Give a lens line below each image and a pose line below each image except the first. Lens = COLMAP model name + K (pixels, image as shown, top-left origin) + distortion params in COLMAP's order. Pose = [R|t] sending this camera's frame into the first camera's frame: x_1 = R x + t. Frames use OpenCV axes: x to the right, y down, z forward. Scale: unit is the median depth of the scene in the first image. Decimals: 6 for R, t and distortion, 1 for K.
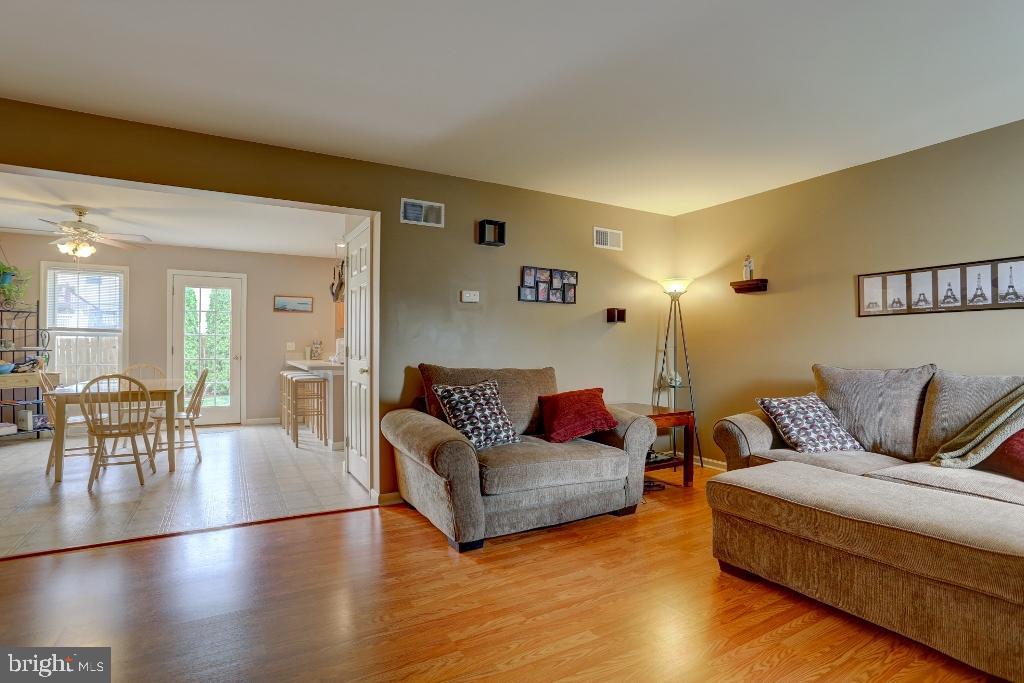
lens RADIAL K [[502.1, 0, 517.7], [0, 502.1, 344.5], [0, 0, 1]] dist [-0.068630, 0.023953]
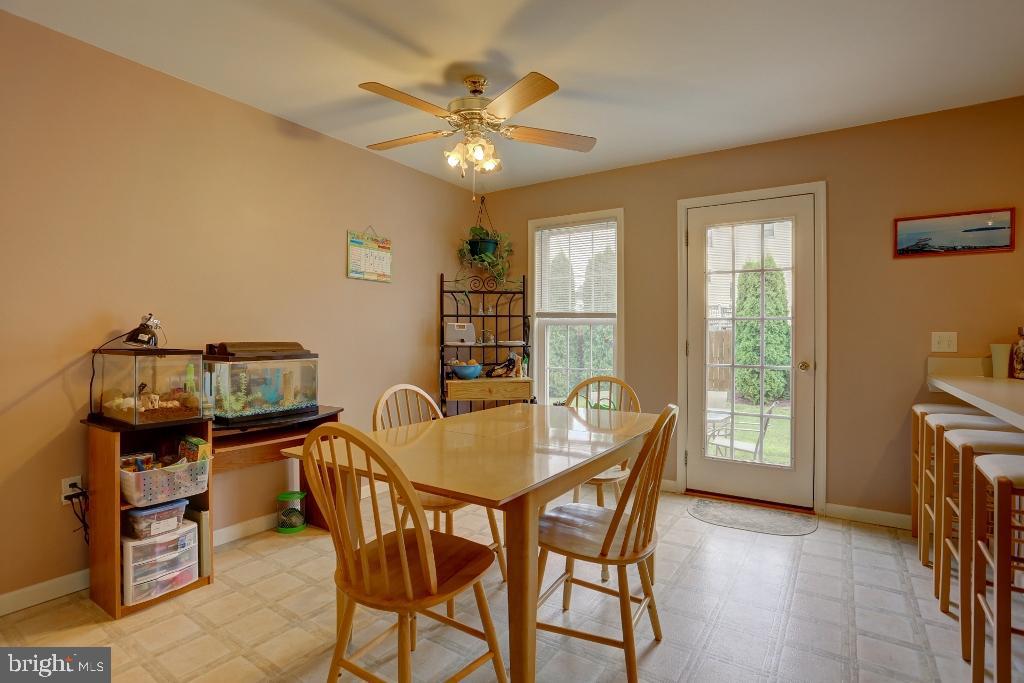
lens RADIAL K [[502.1, 0, 515.8], [0, 502.1, 333.9], [0, 0, 1]] dist [-0.068630, 0.023953]
pose [[0.439609, -0.007866, -0.898155, -0.456364], [-0.002181, 0.999949, -0.009825, 0.004255], [0.898187, 0.006278, 0.439570, 0.911564]]
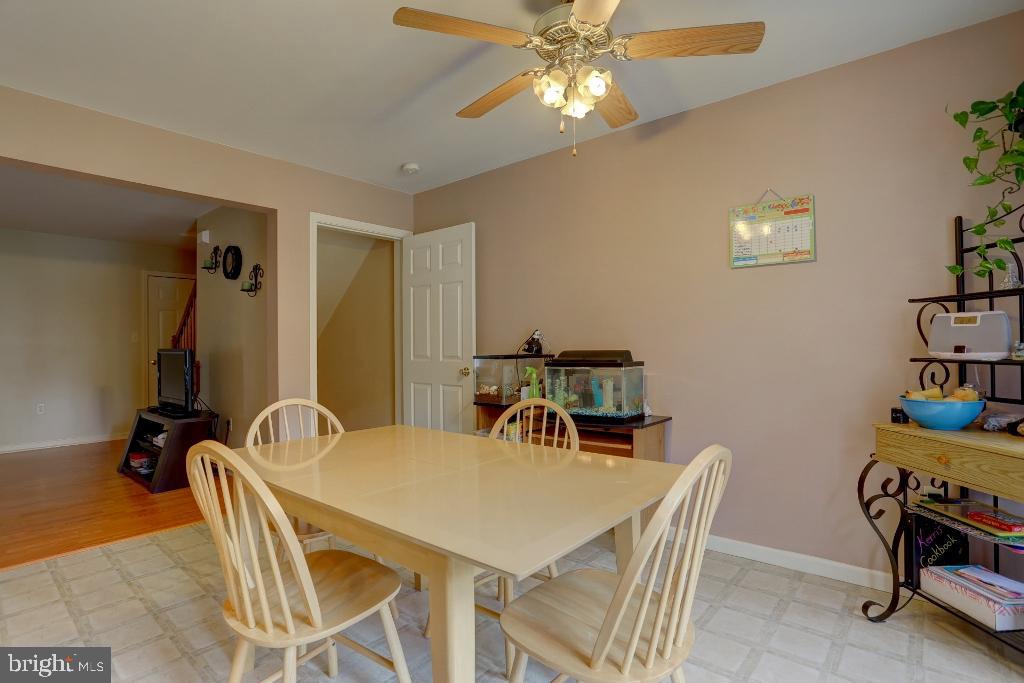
lens RADIAL K [[502.1, 0, 506.2], [0, 502.1, 342.3], [0, 0, 1]] dist [-0.068630, 0.023953]
pose [[-0.943727, 0.002103, -0.330719, -0.830999], [0.005201, 0.999951, -0.008482, 0.003290], [0.330685, -0.009724, -0.943691, 1.530475]]
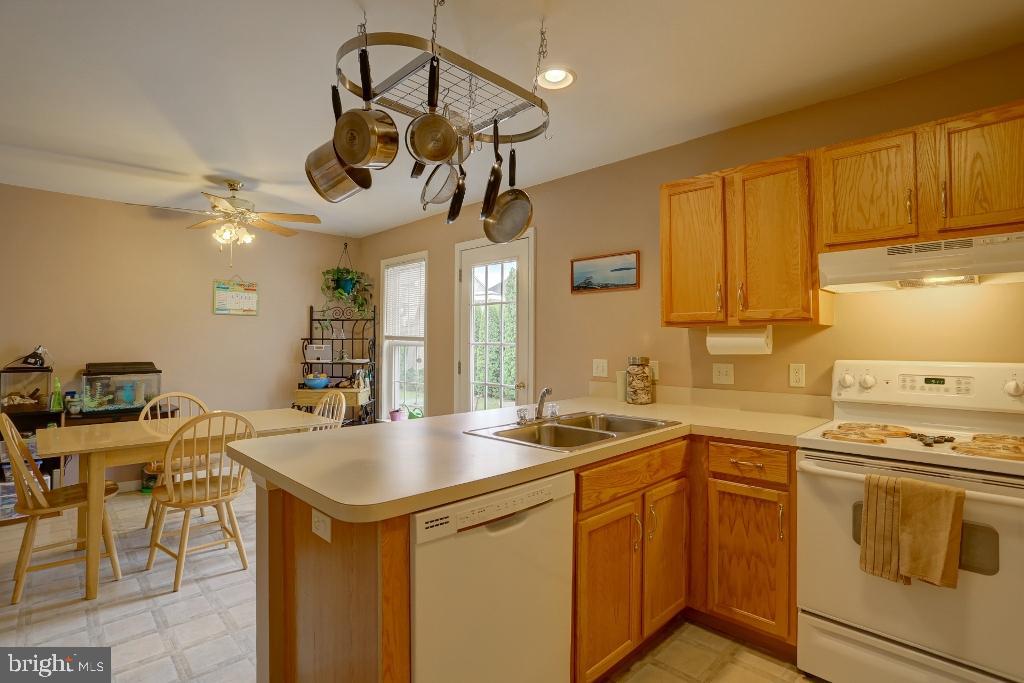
lens RADIAL K [[502.1, 0, 517.6], [0, 502.1, 329.8], [0, 0, 1]] dist [-0.068630, 0.023953]
pose [[0.248198, -0.027176, -0.968328, -0.056702], [-0.002268, 0.999587, -0.028635, -0.029626], [0.968707, 0.009303, 0.248034, 1.420159]]
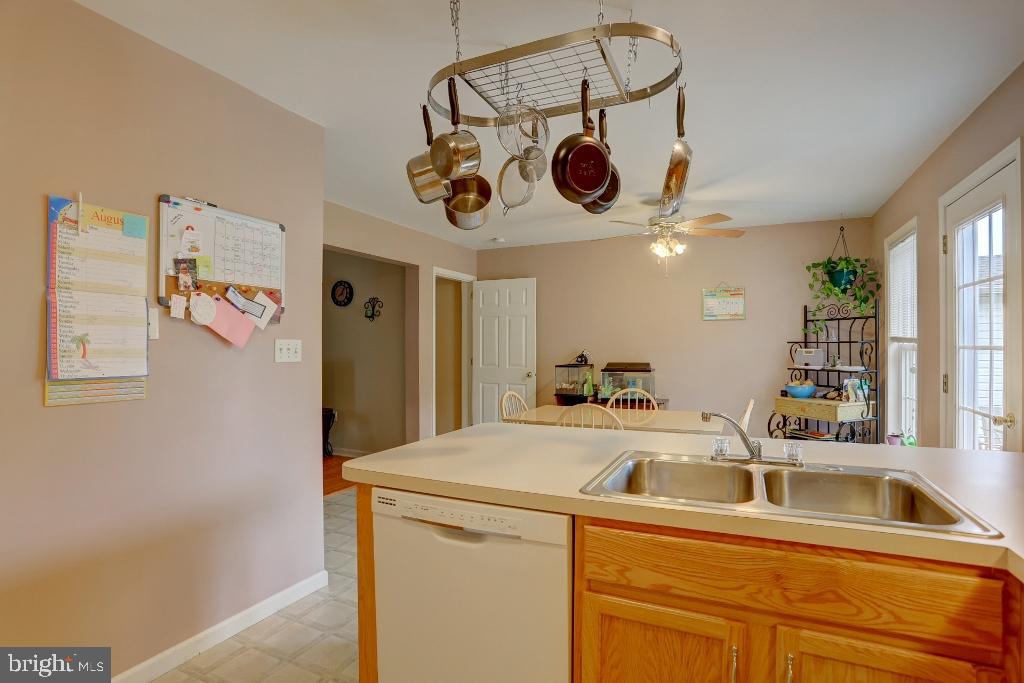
lens RADIAL K [[502.1, 0, 514.1], [0, 502.1, 342.0], [0, 0, 1]] dist [-0.068630, 0.023953]
pose [[-0.821046, -0.006592, -0.570824, -0.227299], [-0.001671, 0.999957, -0.009145, -0.030575], [0.570860, -0.006555, -0.821021, 1.770094]]
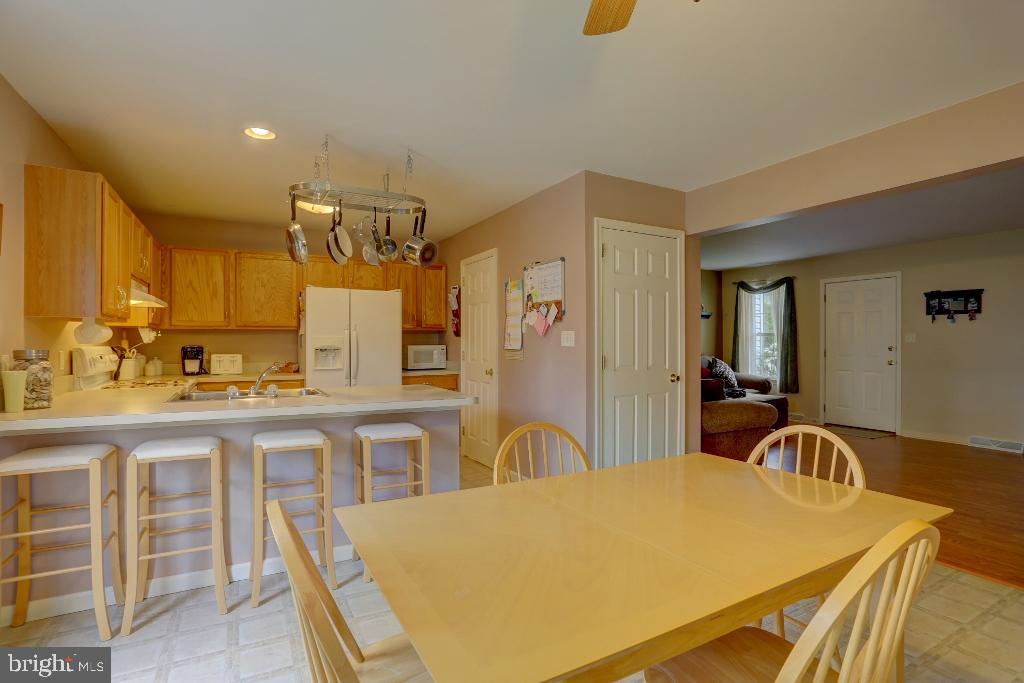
lens RADIAL K [[502.1, 0, 508.7], [0, 502.1, 346.0], [0, 0, 1]] dist [-0.068630, 0.023953]
pose [[0.031715, -0.007993, 0.999465, -1.247234], [0.000892, 0.999968, 0.007968, -0.018868], [-0.999497, 0.000639, 0.031721, 1.210197]]
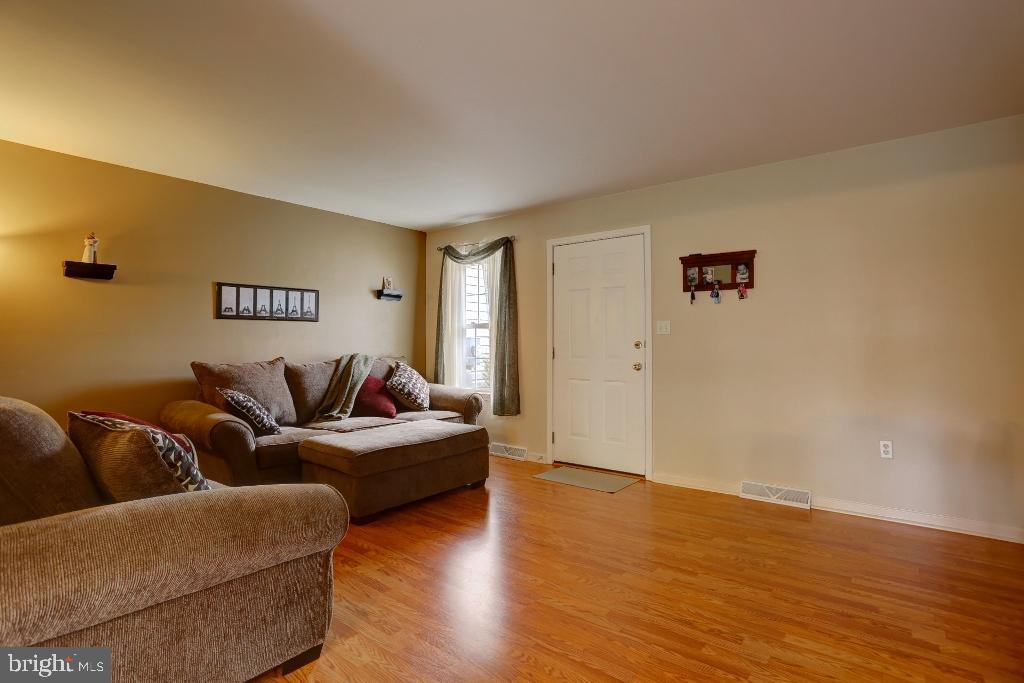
lens RADIAL K [[502.1, 0, 520.2], [0, 502.1, 337.2], [0, 0, 1]] dist [-0.068630, 0.023953]
pose [[-0.369585, 0.015101, 0.929074, -0.538252], [-0.000457, 0.999865, -0.016433, 0.004290], [-0.929197, -0.006498, -0.369528, 0.654001]]
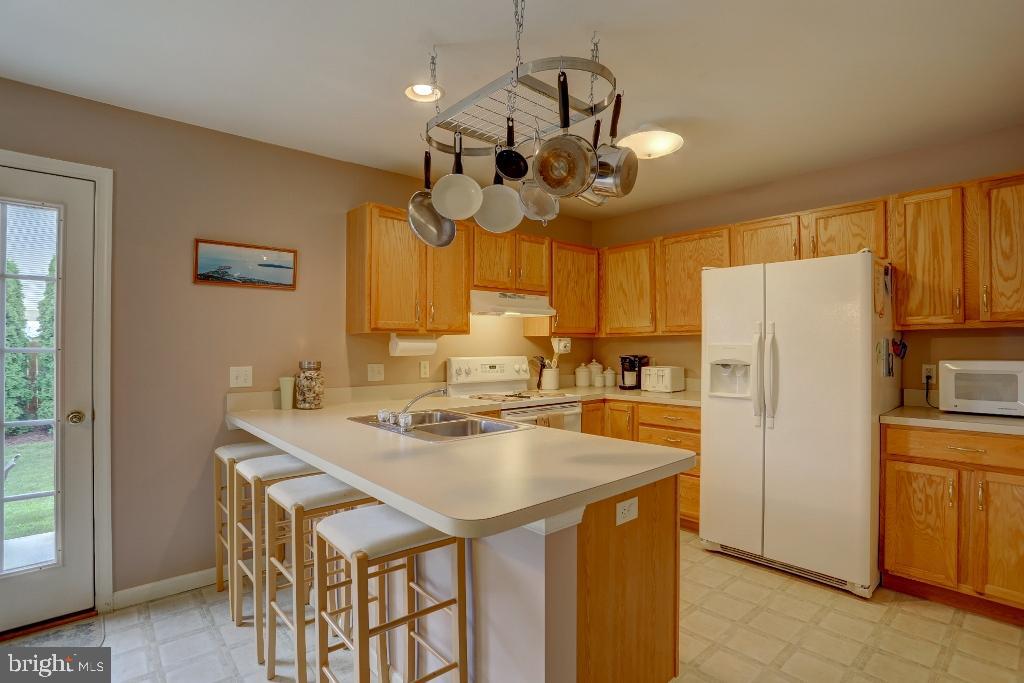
lens RADIAL K [[502.1, 0, 511.3], [0, 502.1, 342.9], [0, 0, 1]] dist [-0.068630, 0.023953]
pose [[0.982227, -0.003681, 0.187661, -0.565840], [0.005370, 0.999949, -0.008496, -0.029880], [-0.187620, 0.009353, 0.982197, 1.025305]]
